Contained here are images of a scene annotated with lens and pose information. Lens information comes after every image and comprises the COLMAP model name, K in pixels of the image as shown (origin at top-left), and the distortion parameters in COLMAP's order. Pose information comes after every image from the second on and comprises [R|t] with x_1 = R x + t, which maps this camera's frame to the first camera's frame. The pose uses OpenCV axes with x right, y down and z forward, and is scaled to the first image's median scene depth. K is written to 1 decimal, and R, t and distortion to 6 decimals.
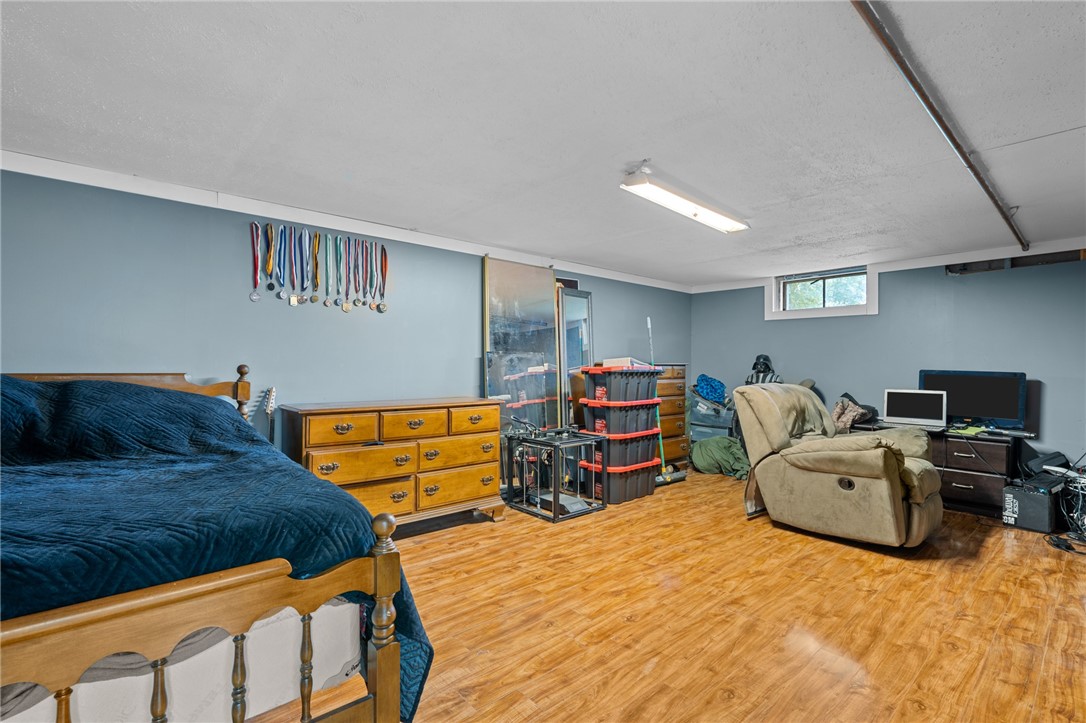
lens RADIAL K [[495.0, 0, 545.5], [0, 495.0, 363.1], [0, 0, 1]] dist [-0.000107, 0.000928]
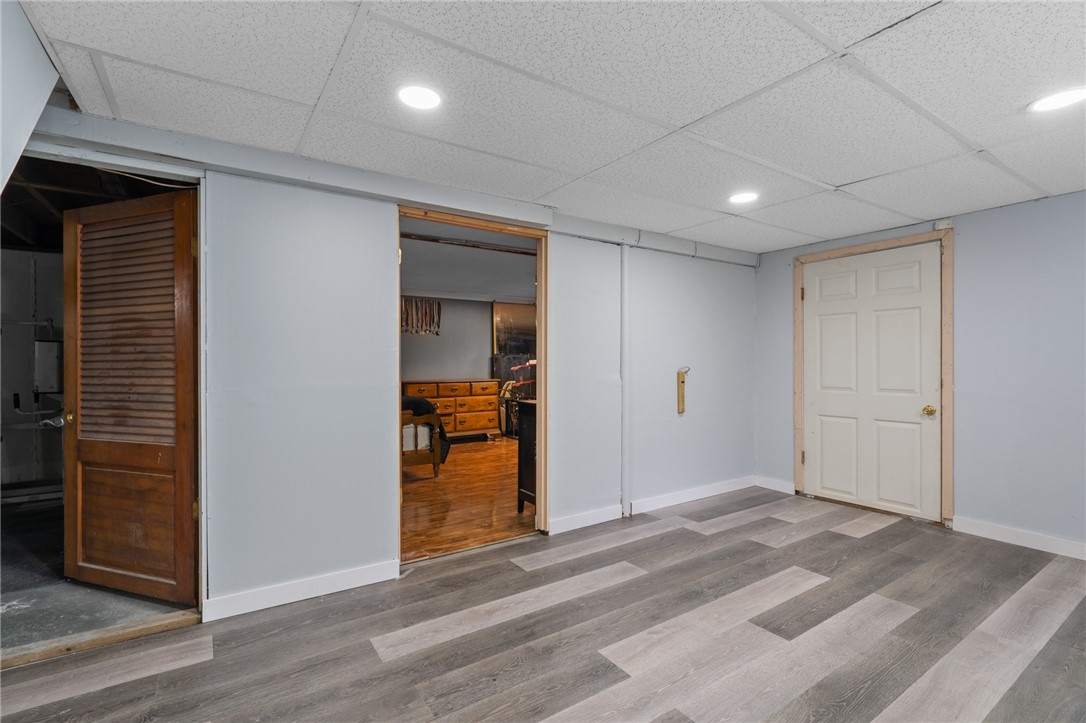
lens RADIAL K [[495.0, 0, 541.3], [0, 495.0, 362.0], [0, 0, 1]] dist [-0.000107, 0.000928]
pose [[0.991100, -0.012974, -0.132486, 0.353138], [0.013402, 0.999907, 0.002337, 0.005820], [0.132444, -0.004092, 0.991182, -0.951376]]
